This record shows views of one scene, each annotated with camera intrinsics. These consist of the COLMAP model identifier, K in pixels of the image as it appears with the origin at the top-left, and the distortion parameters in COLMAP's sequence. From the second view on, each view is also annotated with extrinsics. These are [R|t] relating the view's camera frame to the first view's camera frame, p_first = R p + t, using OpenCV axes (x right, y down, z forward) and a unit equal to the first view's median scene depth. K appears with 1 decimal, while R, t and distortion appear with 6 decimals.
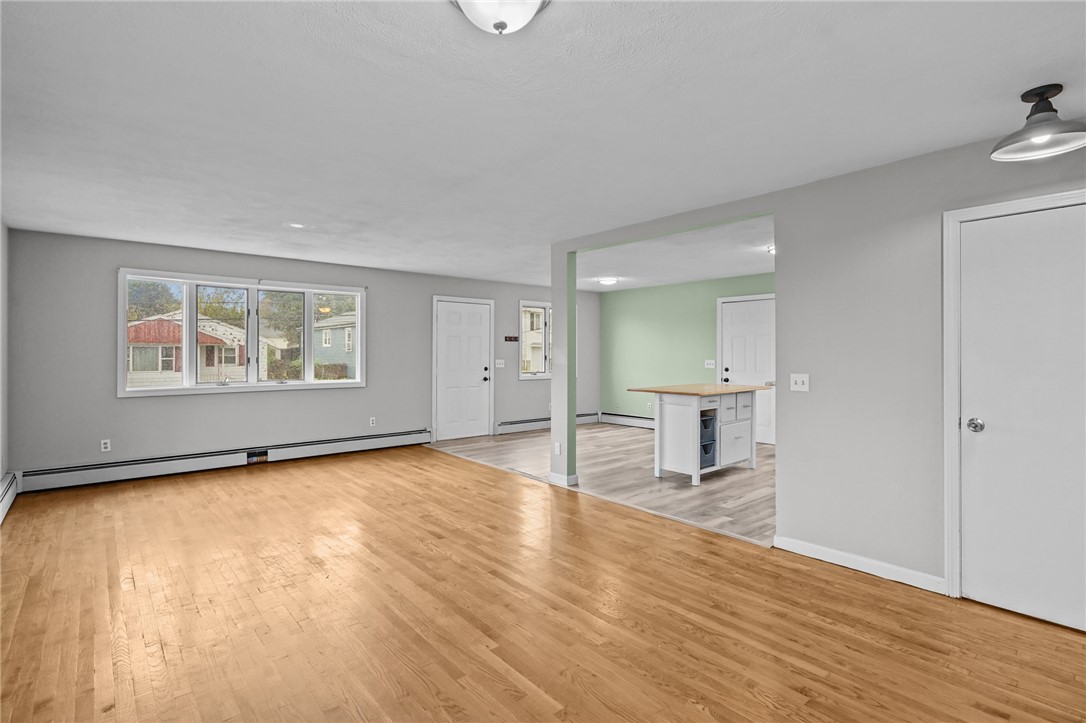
lens RADIAL K [[526.4, 0, 538.8], [0, 526.4, 350.1], [0, 0, 1]] dist [0.002798, 0.000355]
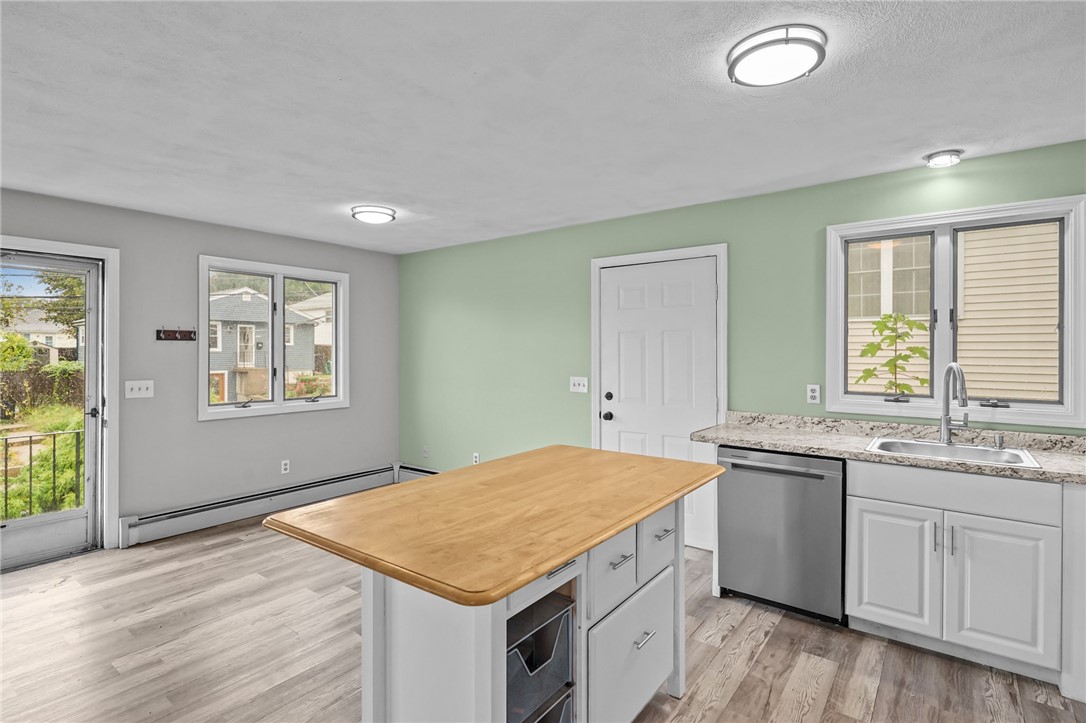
lens RADIAL K [[536.9, 0, 543.6], [0, 536.9, 349.4], [0, 0, 1]] dist [0.005255, -0.001096]
pose [[0.975812, -0.001324, 0.218606, 0.229436], [0.000822, 0.999997, 0.002386, -0.013512], [-0.218609, -0.002149, 0.975810, 0.640735]]
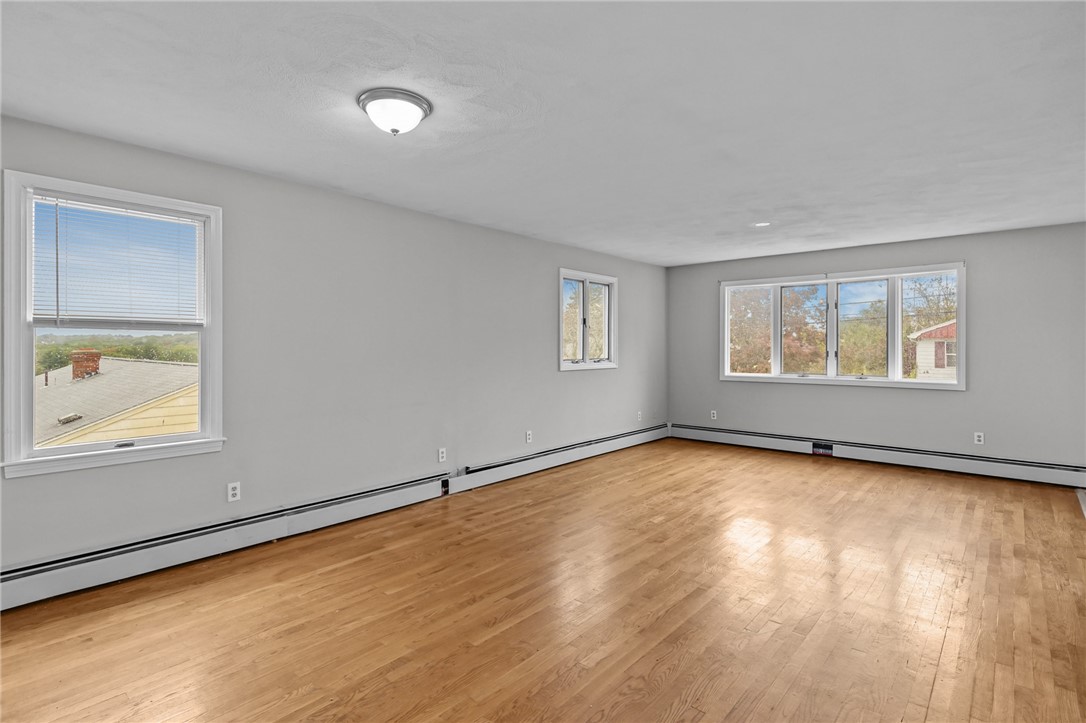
lens RADIAL K [[526.4, 0, 538.8], [0, 526.4, 350.1], [0, 0, 1]] dist [0.002798, 0.000355]
pose [[0.140576, 0.004519, -0.990060, 0.394072], [0.002438, 0.999985, 0.004910, 0.005646], [0.990067, -0.003104, 0.140563, 0.316130]]
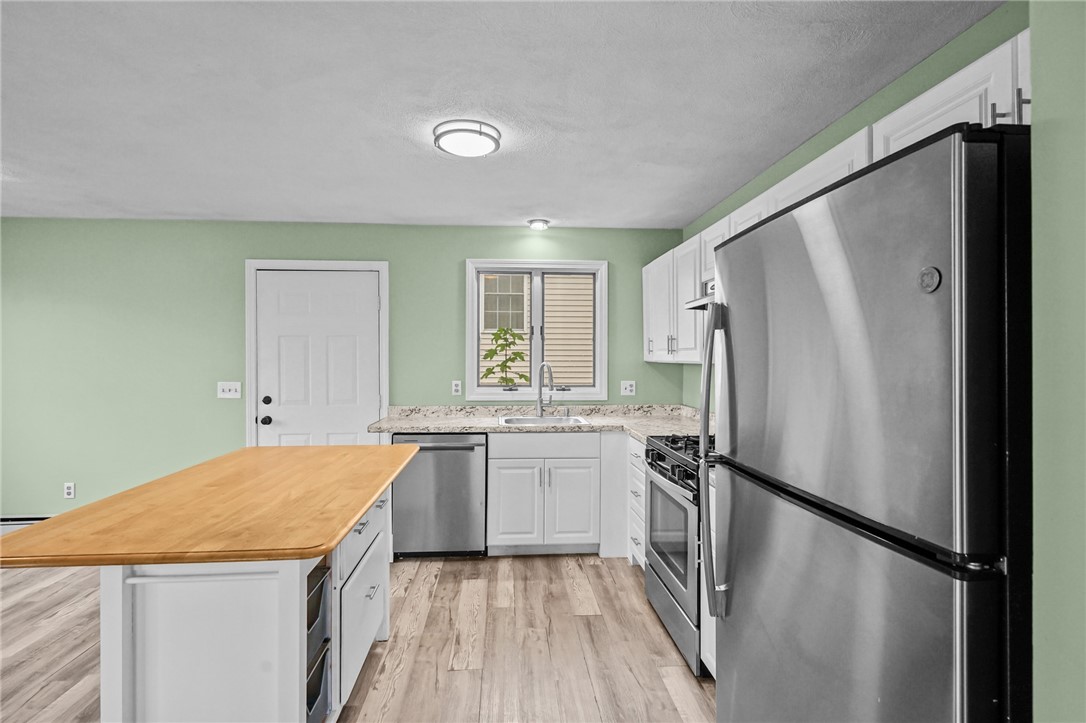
lens RADIAL K [[522.2, 0, 540.2], [0, 522.2, 357.2], [0, 0, 1]] dist [0.003273, -0.001082]
pose [[0.589738, -0.002126, 0.807592, 0.130167], [-0.001449, 0.999992, 0.003691, -0.009420], [-0.807594, -0.003346, 0.589730, 0.623461]]
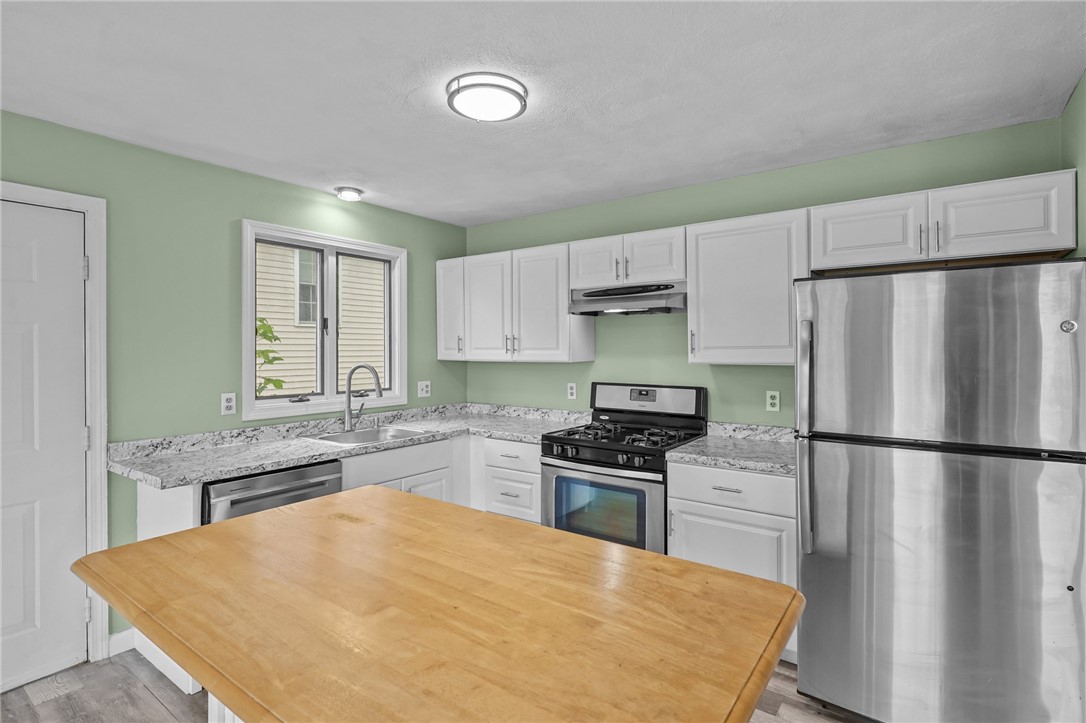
lens RADIAL K [[533.0, 0, 544.3], [0, 533.0, 346.3], [0, 0, 1]] dist [0.003207, -0.000171]
pose [[-0.232083, 0.003212, 0.972691, 0.084663], [0.000014, 0.999995, -0.003299, -0.016693], [-0.972696, -0.000752, -0.232082, 0.948060]]
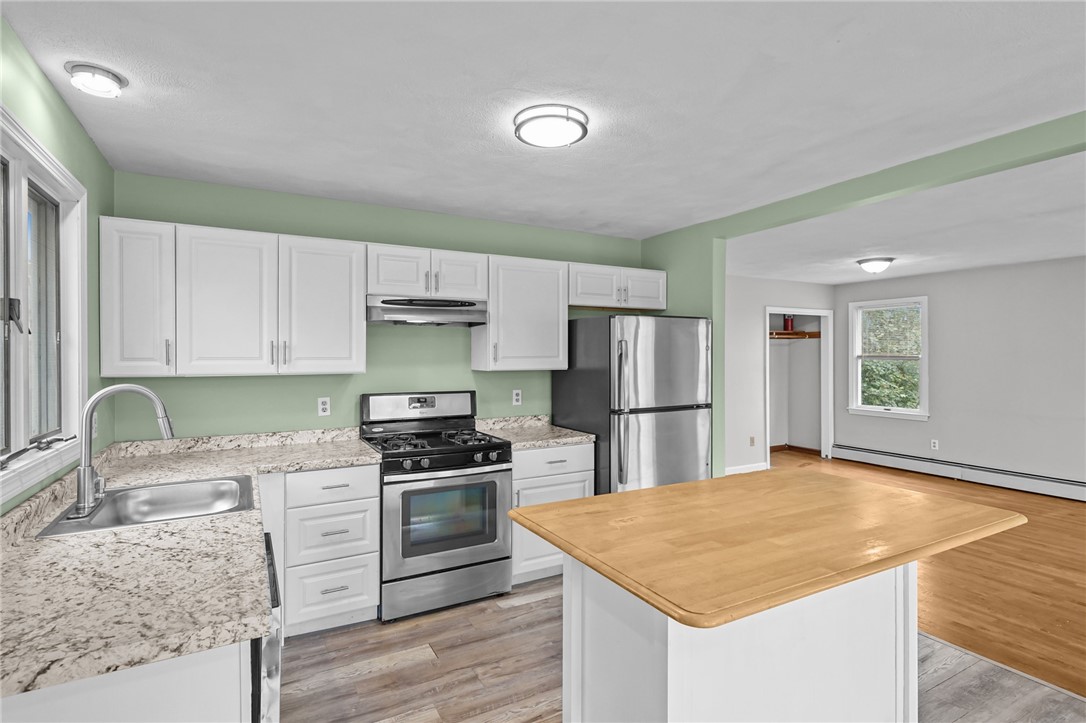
lens RADIAL K [[534.0, 0, 541.1], [0, 534.0, 356.4], [0, 0, 1]] dist [0.003342, 0.000323]
pose [[-0.979923, 0.000194, 0.199376, 0.354201], [-0.000039, 0.999999, -0.001167, -0.017356], [-0.199376, -0.001151, -0.979922, 1.263886]]
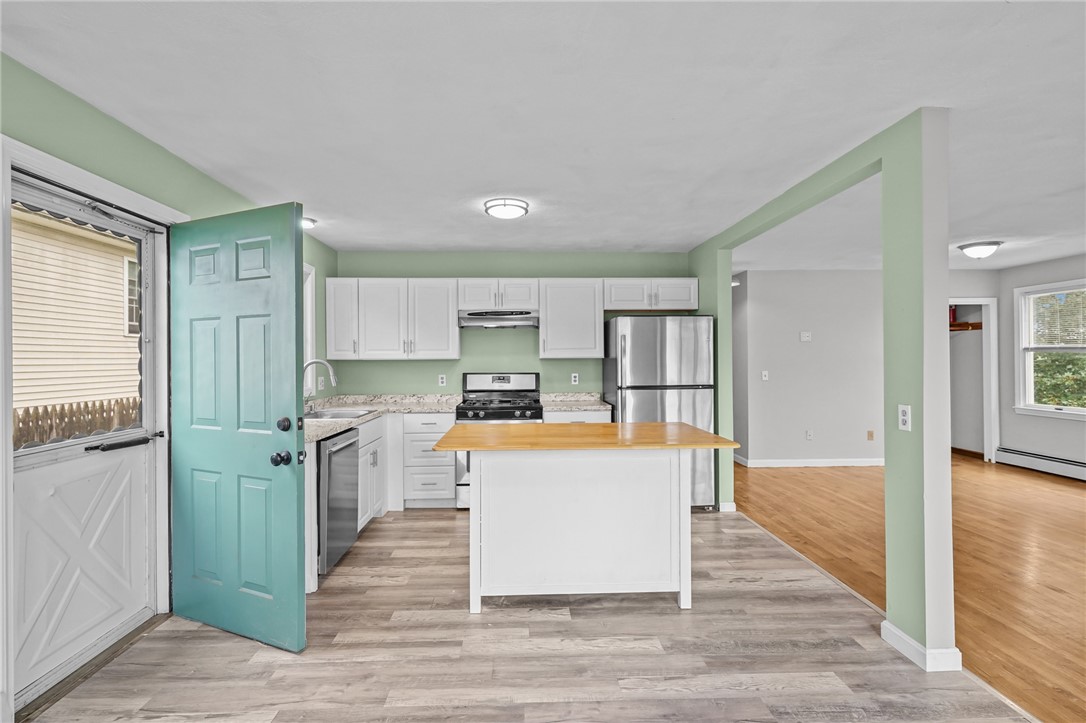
lens RADIAL K [[522.2, 0, 540.2], [0, 522.2, 357.2], [0, 0, 1]] dist [0.003273, -0.001082]
pose [[-0.788872, 0.005812, 0.614530, 0.022044], [0.003240, 0.999981, -0.005298, 0.000278], [-0.614548, -0.002188, -0.788876, 1.354696]]
